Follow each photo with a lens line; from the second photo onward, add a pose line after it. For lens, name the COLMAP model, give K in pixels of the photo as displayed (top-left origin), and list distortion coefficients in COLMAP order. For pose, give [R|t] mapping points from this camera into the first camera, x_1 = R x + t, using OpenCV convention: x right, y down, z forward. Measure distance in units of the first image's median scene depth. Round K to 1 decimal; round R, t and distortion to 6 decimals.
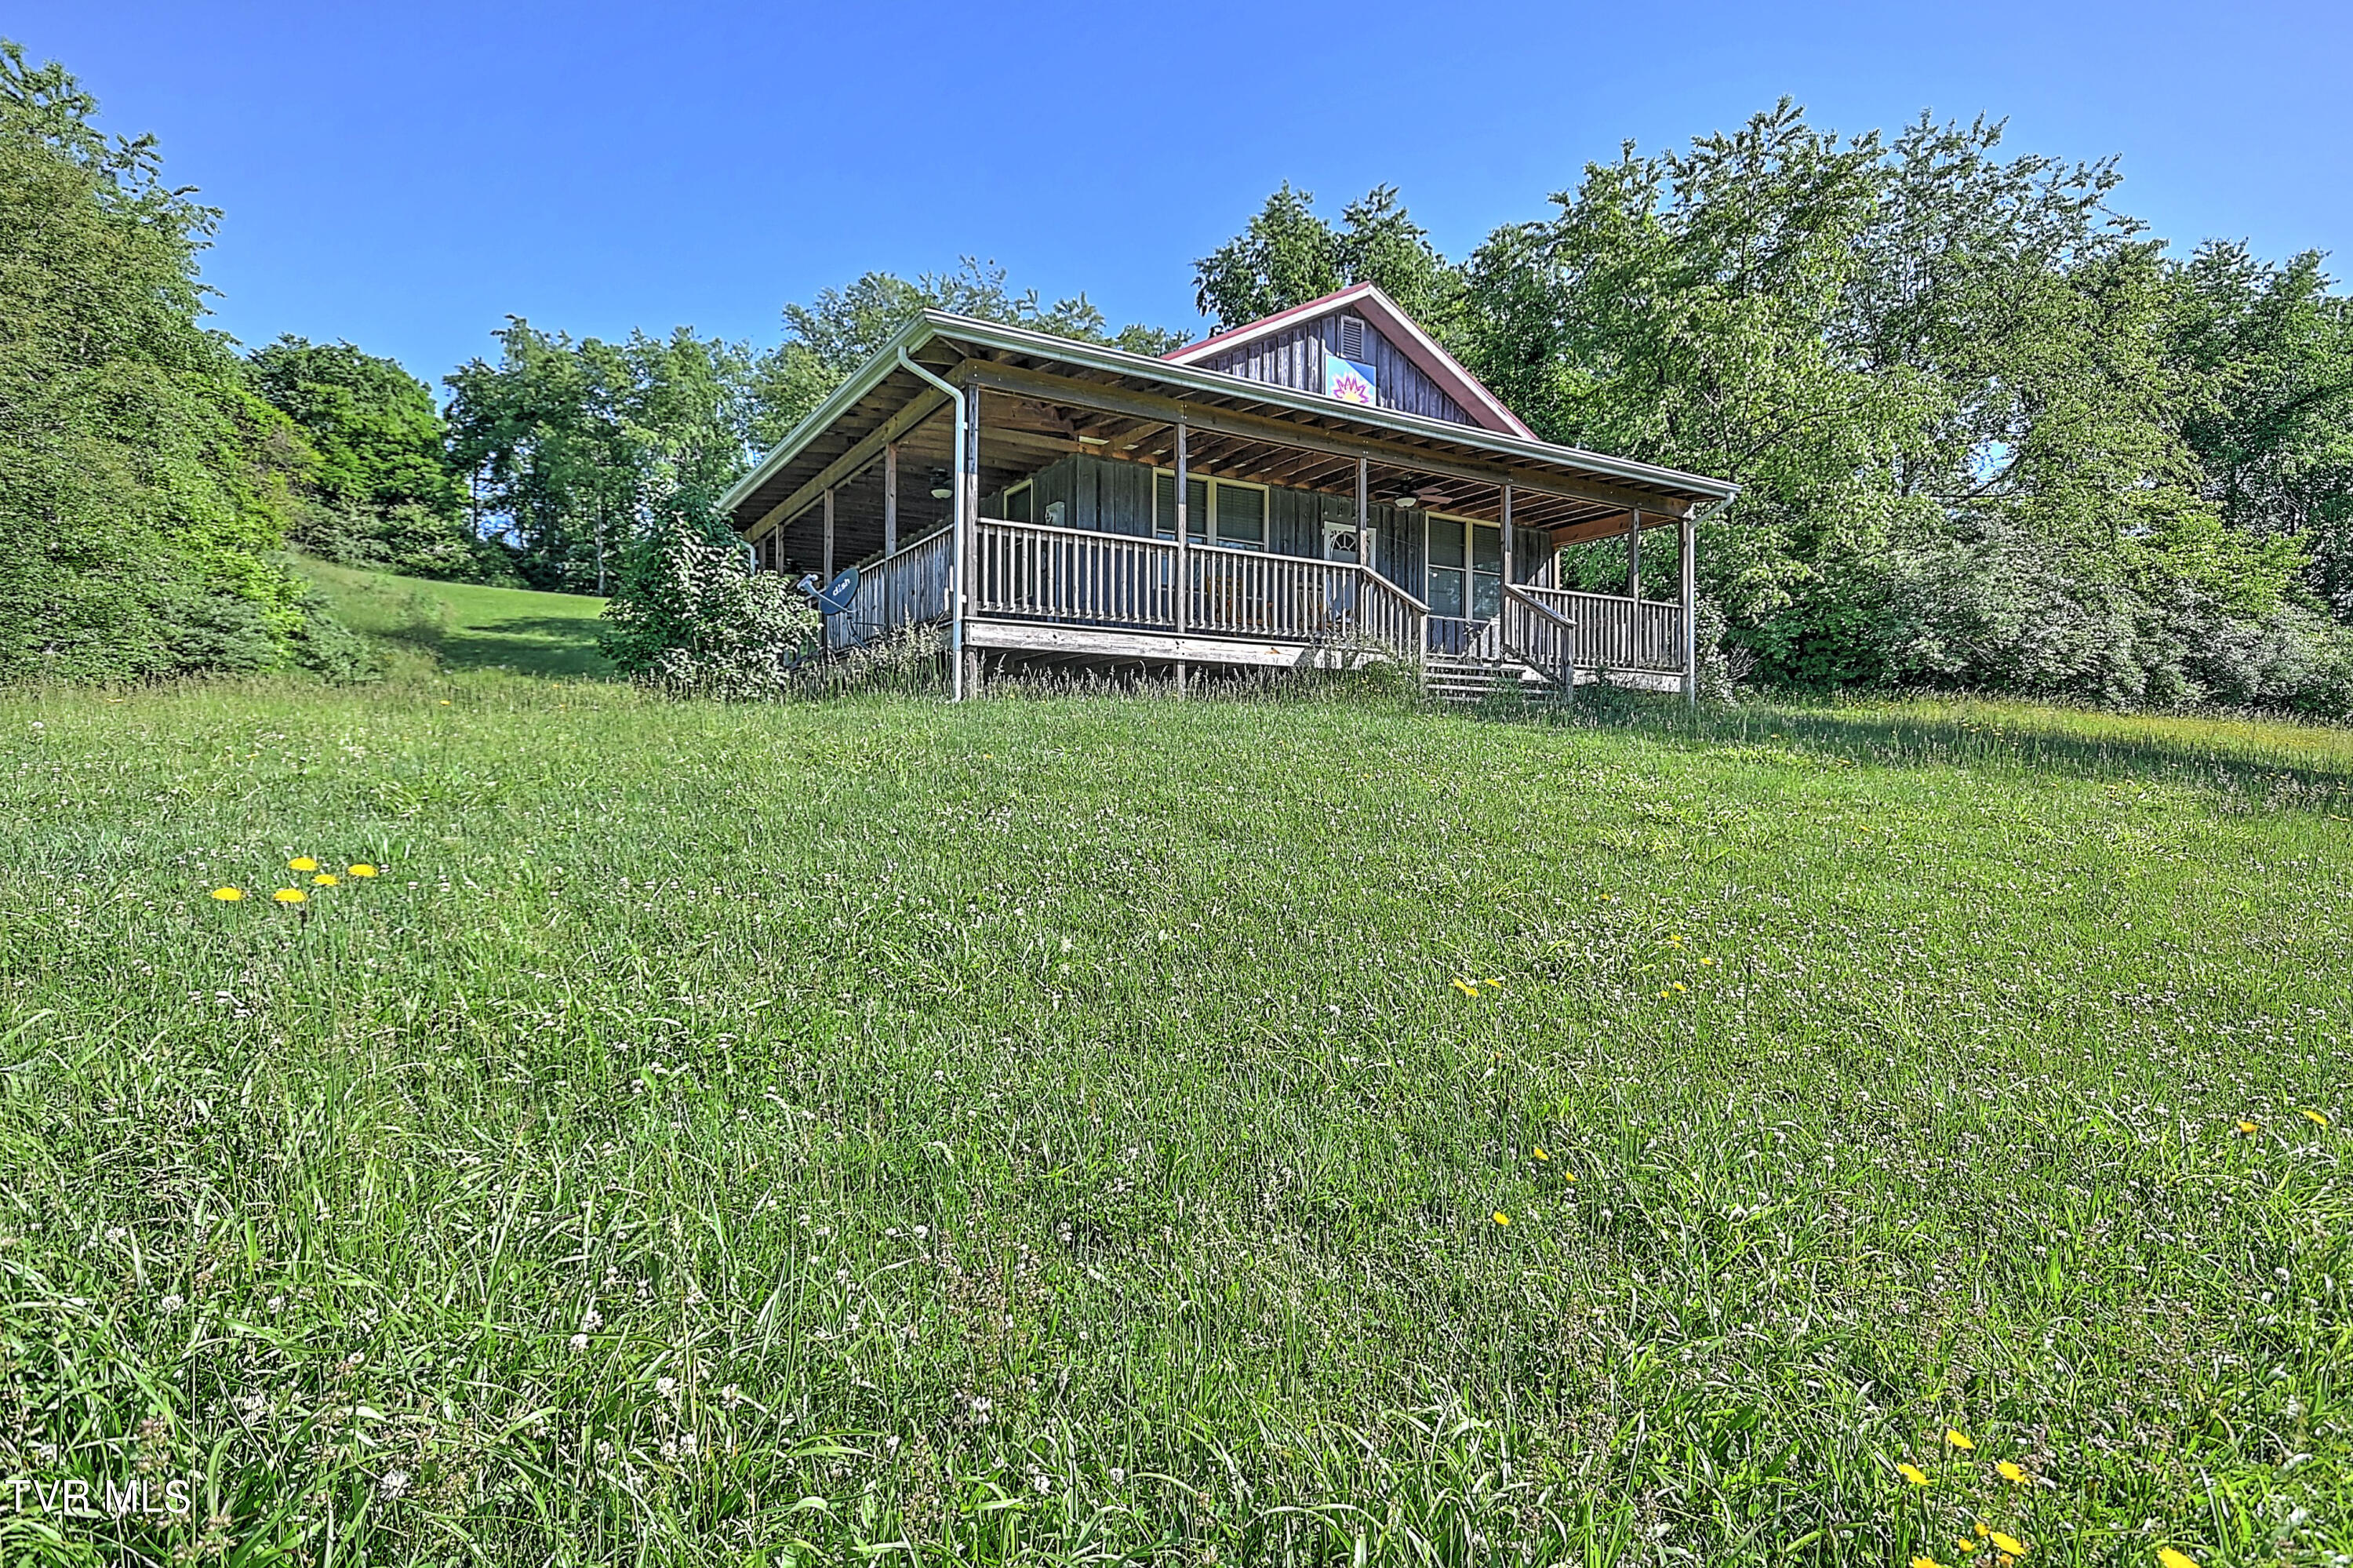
lens RADIAL K [[1255.3, 0, 1177.0], [0, 1255.3, 788.2], [0, 0, 1]] dist [0.029390, -0.000337]
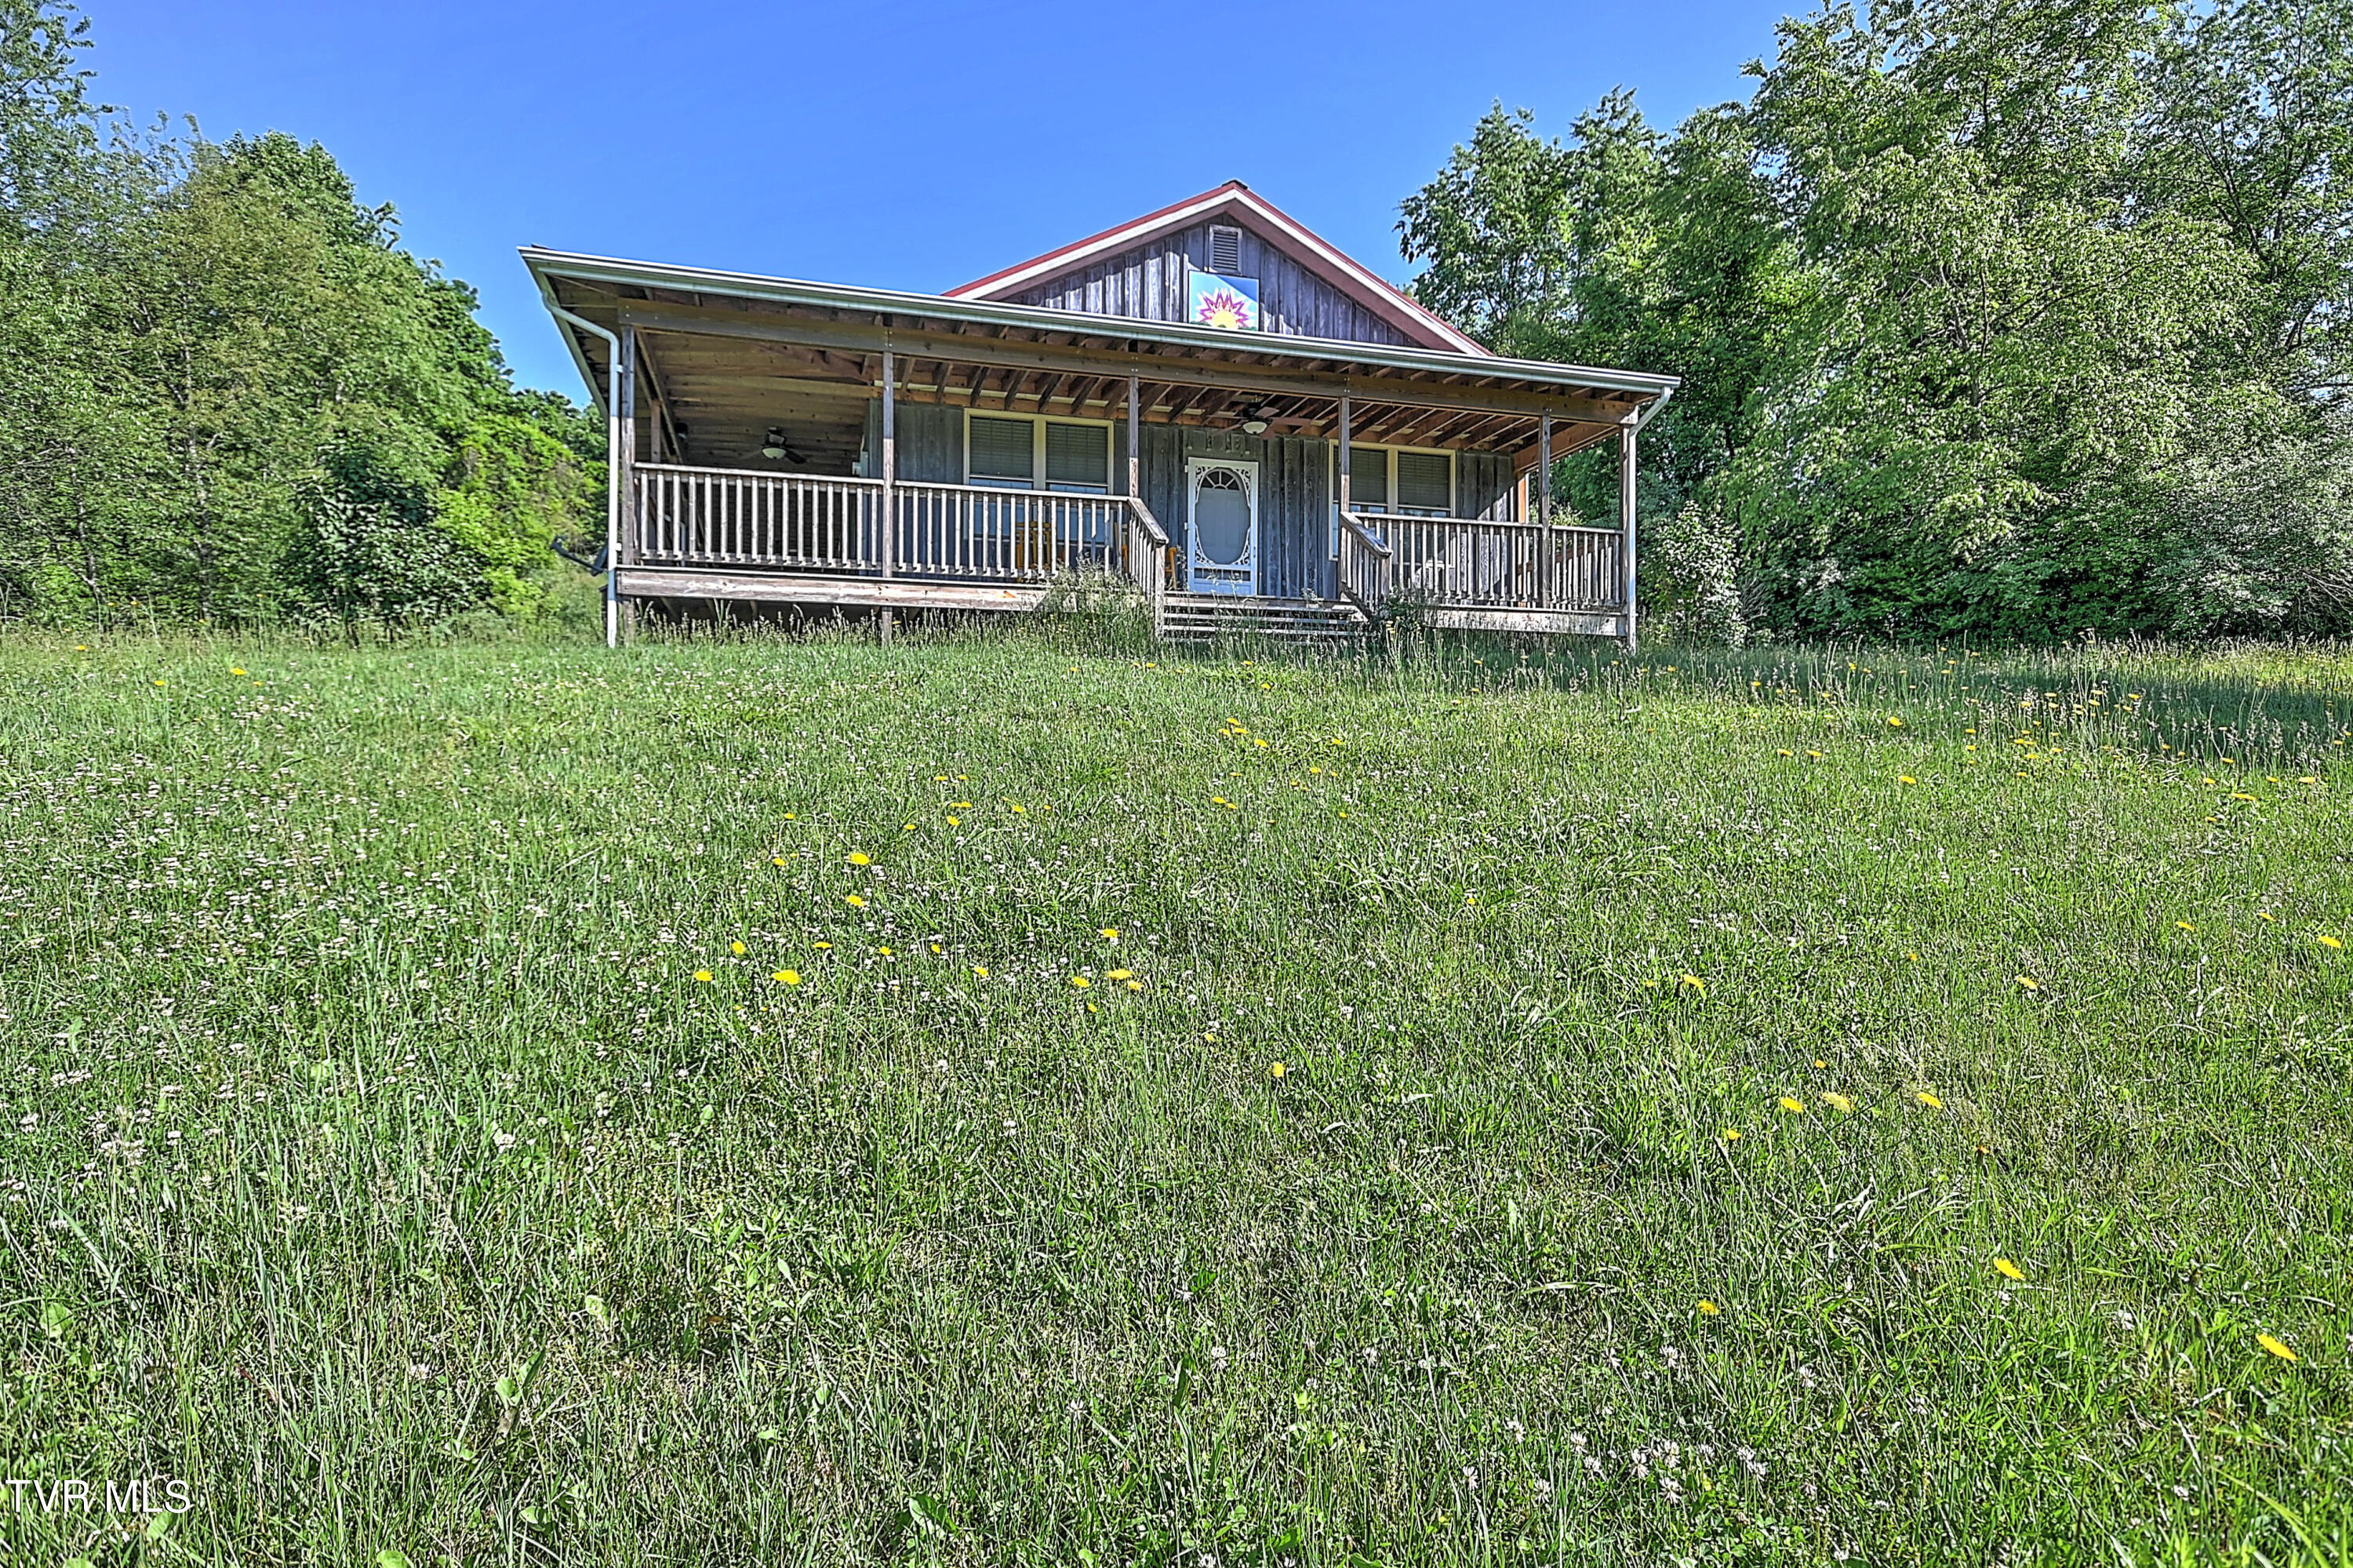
lens RADIAL K [[1334.7, 0, 1179.9], [0, 1334.7, 787.0], [0, 0, 1]] dist [0.034226, 0.001074]
pose [[0.961467, -0.001354, -0.274916, 0.377016], [-0.000914, 0.999967, -0.008121, 0.031004], [0.274918, 0.008059, 0.961434, 0.083862]]
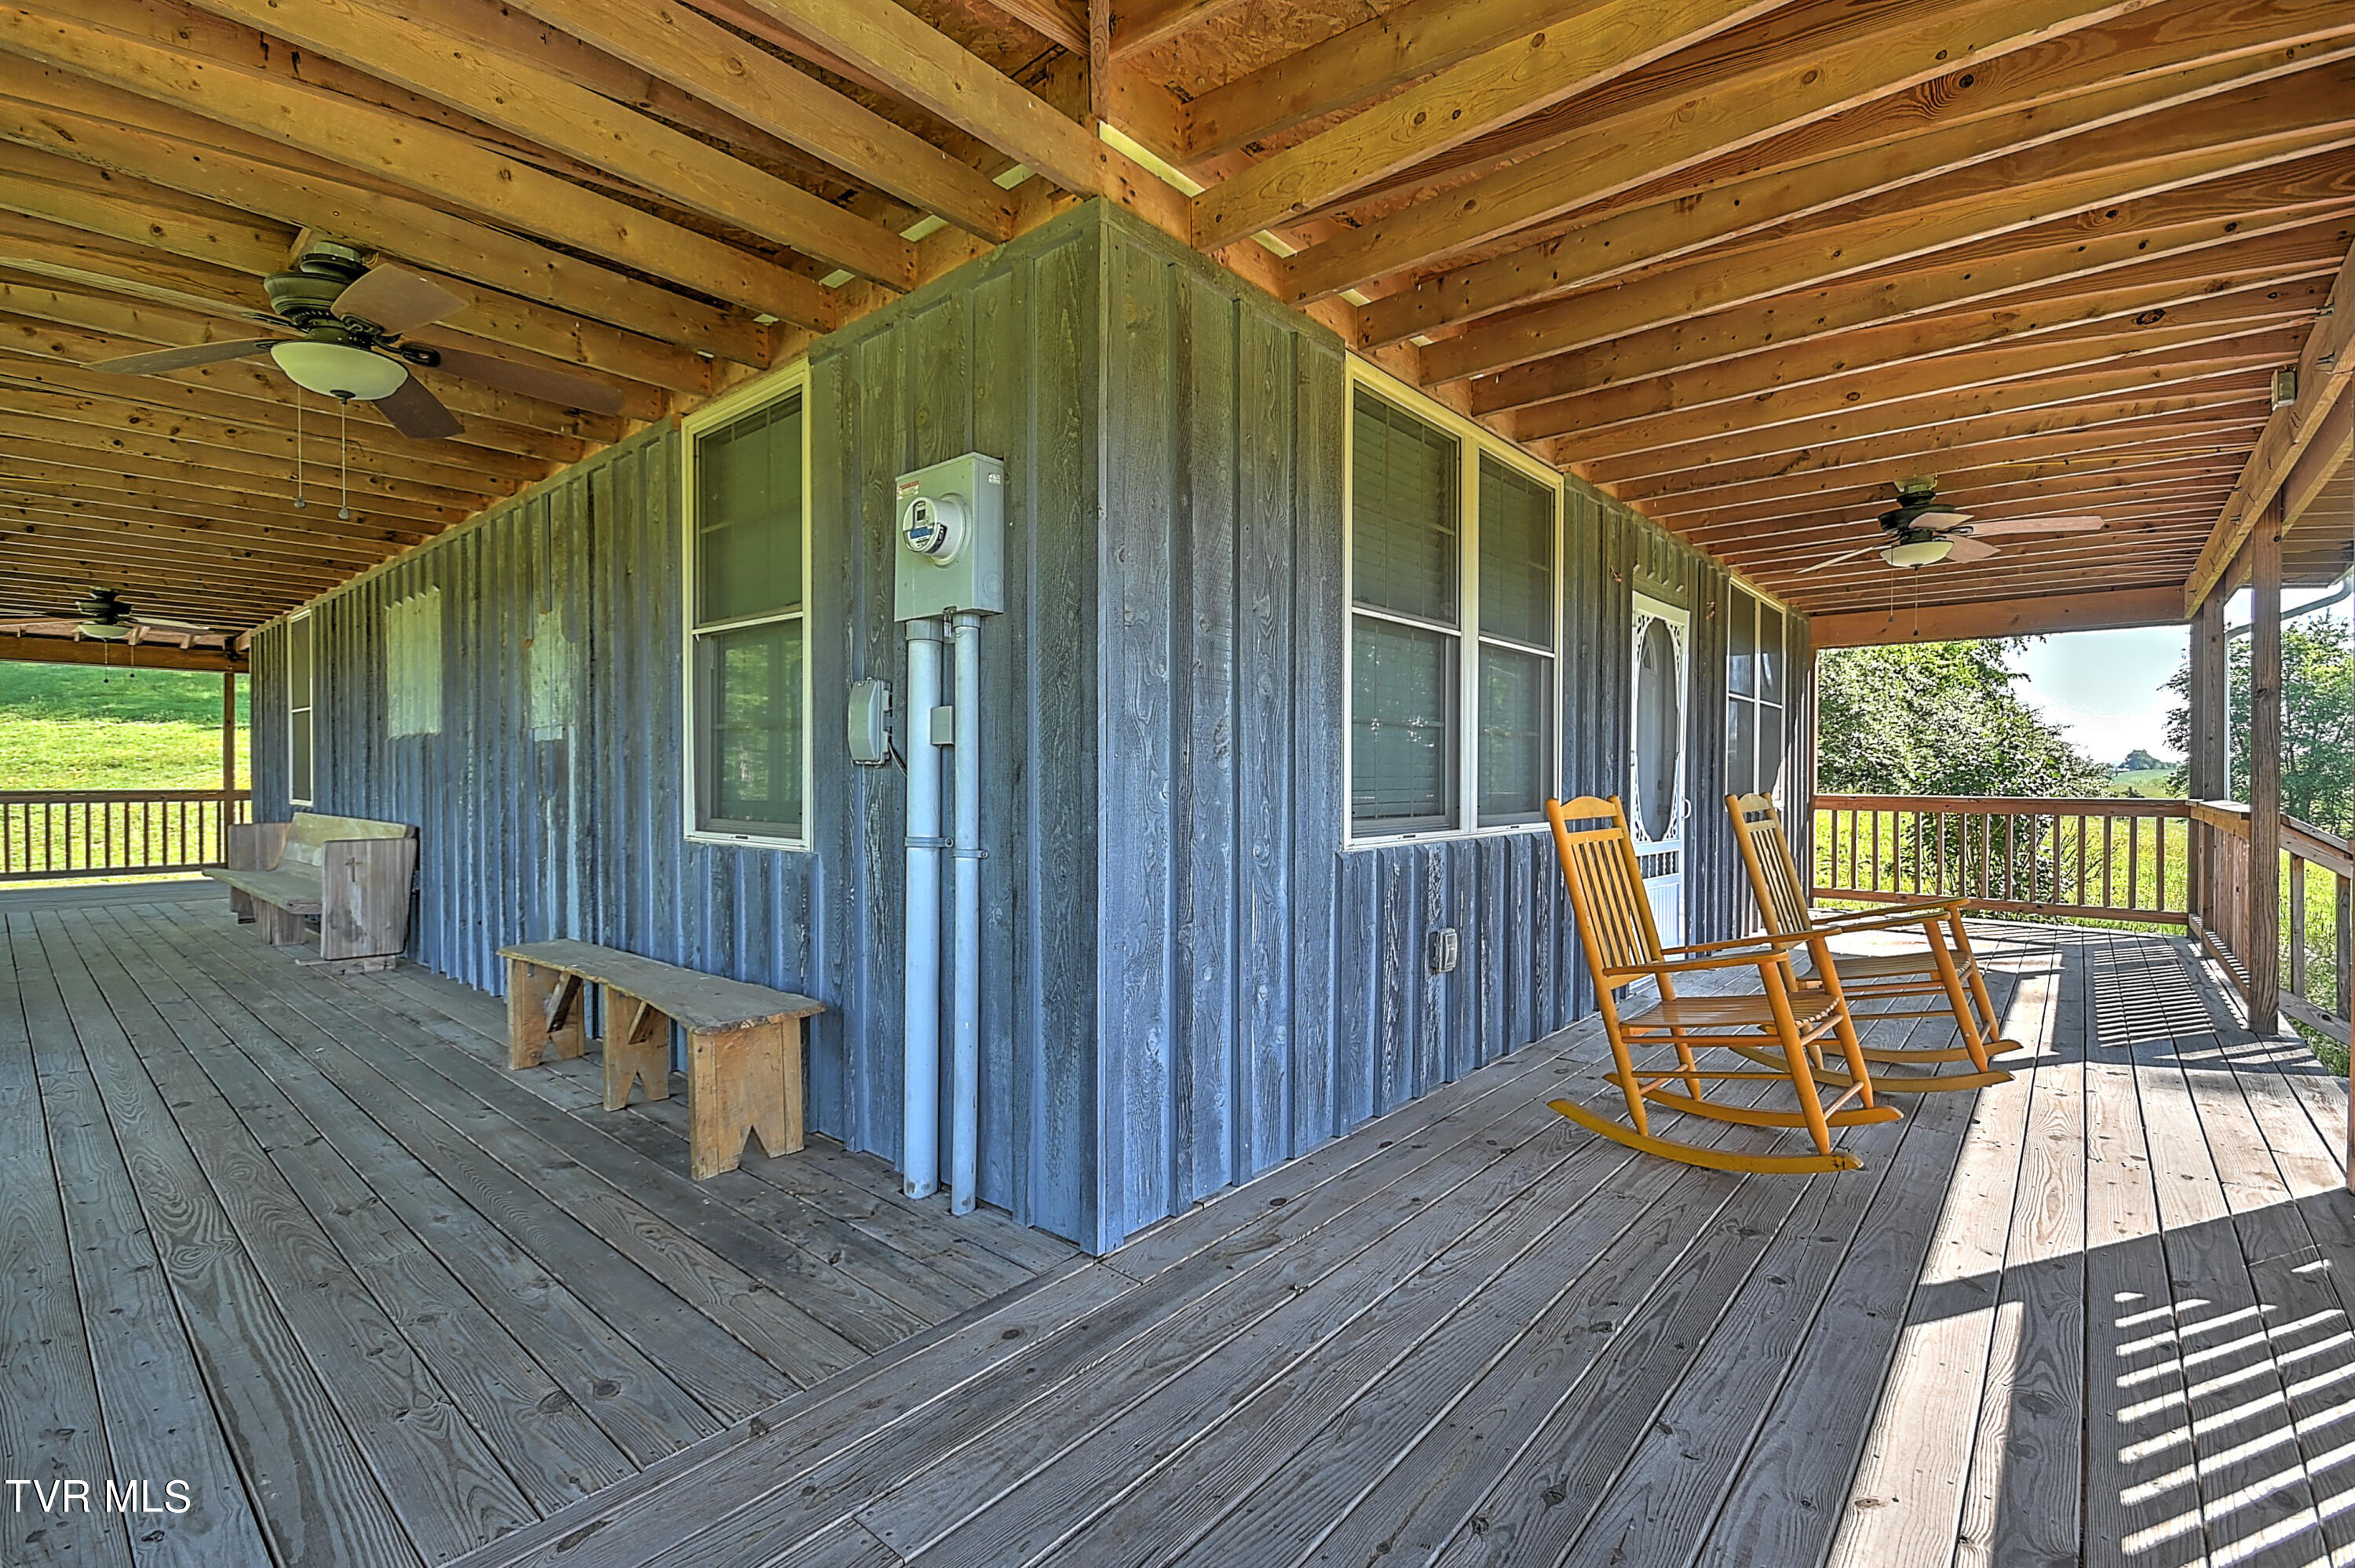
lens RADIAL K [[1041.5, 0, 1176.1], [0, 1041.5, 781.7], [0, 0, 1]] dist [0.015979, -0.004524]
pose [[0.955928, -0.004438, 0.293568, -0.102500], [0.001102, 0.999933, 0.011528, -0.160534], [-0.293599, -0.010697, 0.955869, 0.752505]]
